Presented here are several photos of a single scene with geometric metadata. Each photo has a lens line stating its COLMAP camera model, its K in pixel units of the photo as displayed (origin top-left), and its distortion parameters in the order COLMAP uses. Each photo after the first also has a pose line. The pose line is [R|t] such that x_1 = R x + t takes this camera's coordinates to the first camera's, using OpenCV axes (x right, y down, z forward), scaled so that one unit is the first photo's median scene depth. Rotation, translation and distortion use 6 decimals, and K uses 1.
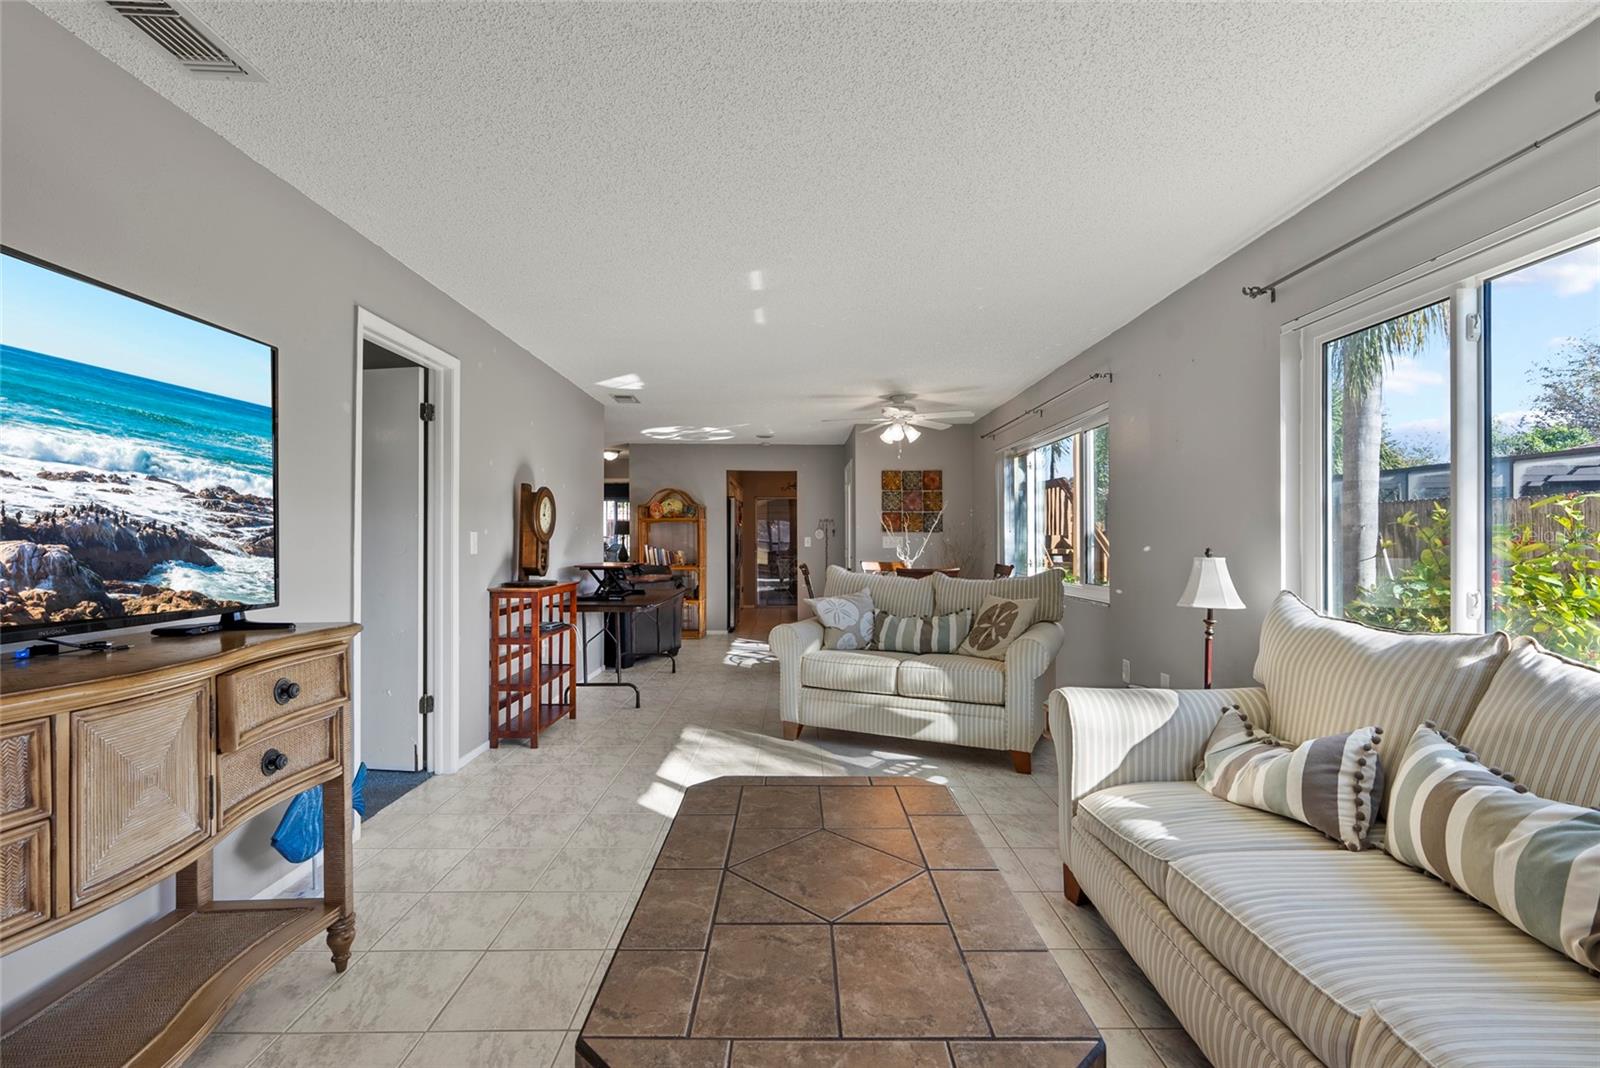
lens RADIAL K [[729.2, 0, 795.1], [0, 729.2, 535.9], [0, 0, 1]] dist [-0.011145, 0.000369]
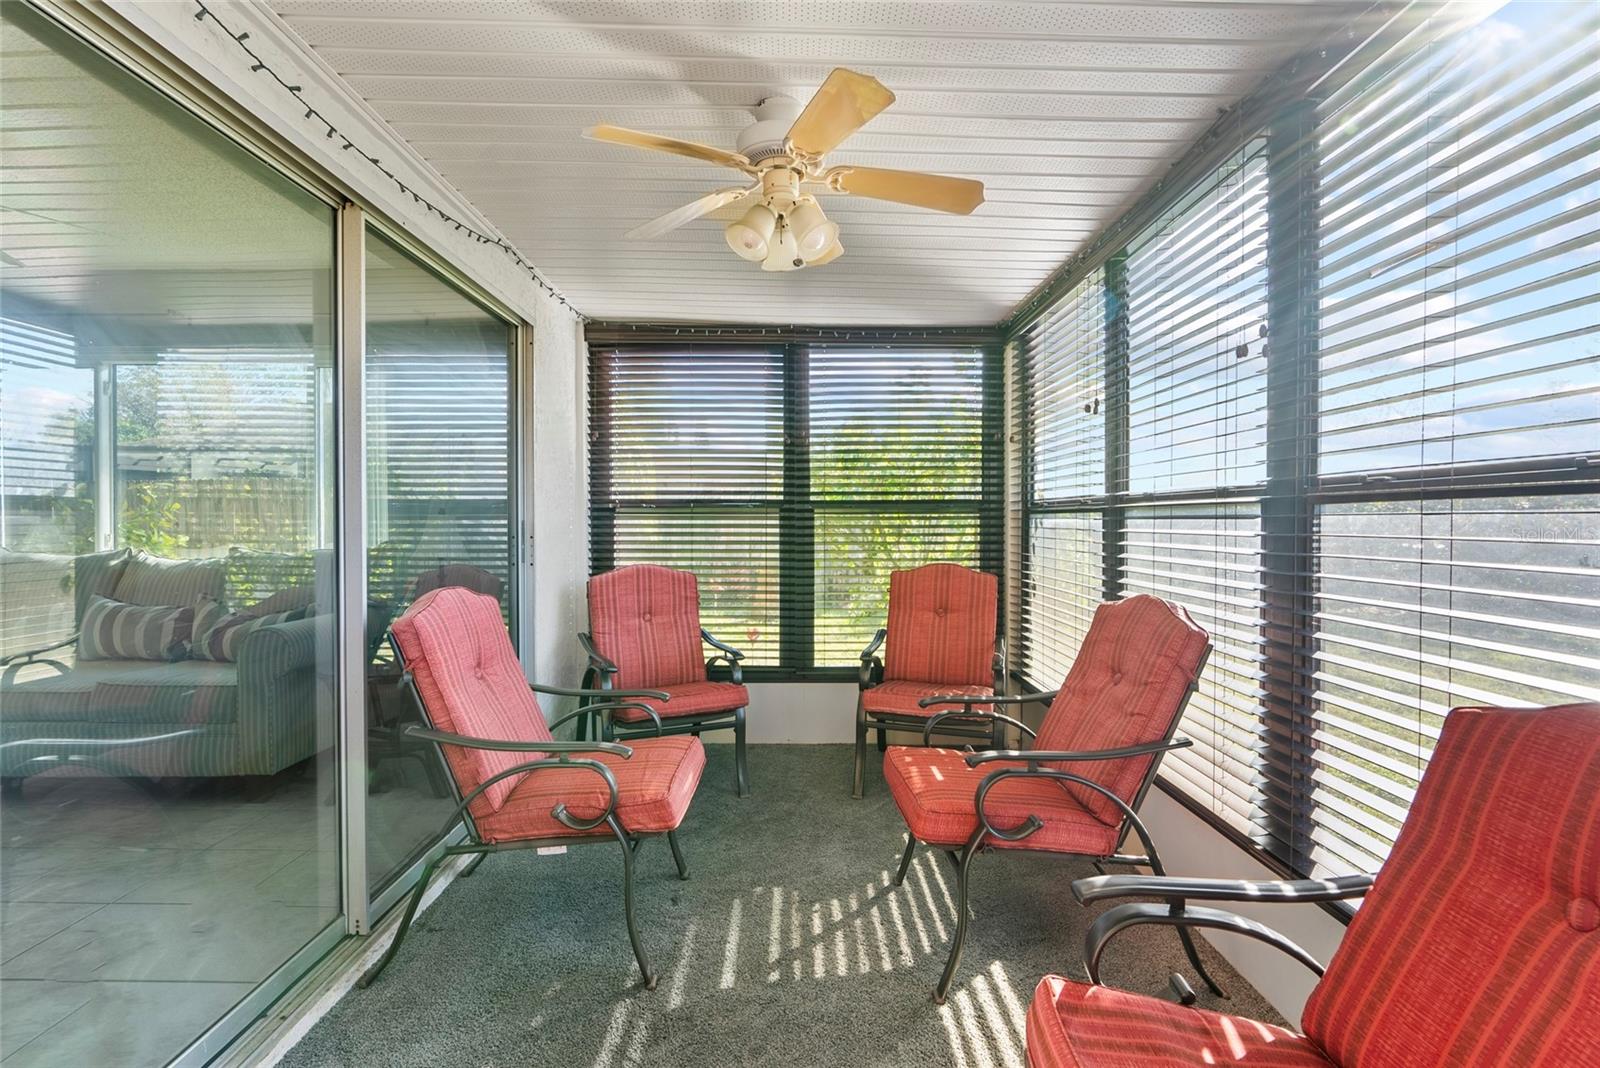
lens RADIAL K [[729.2, 0, 794.3], [0, 729.2, 526.4], [0, 0, 1]] dist [-0.011145, 0.000369]
pose [[0.003426, -0.005180, 0.999981, -1.177453], [-0.004449, 0.999977, 0.005196, 0.056303], [-0.999984, -0.004467, 0.003403, -0.995364]]
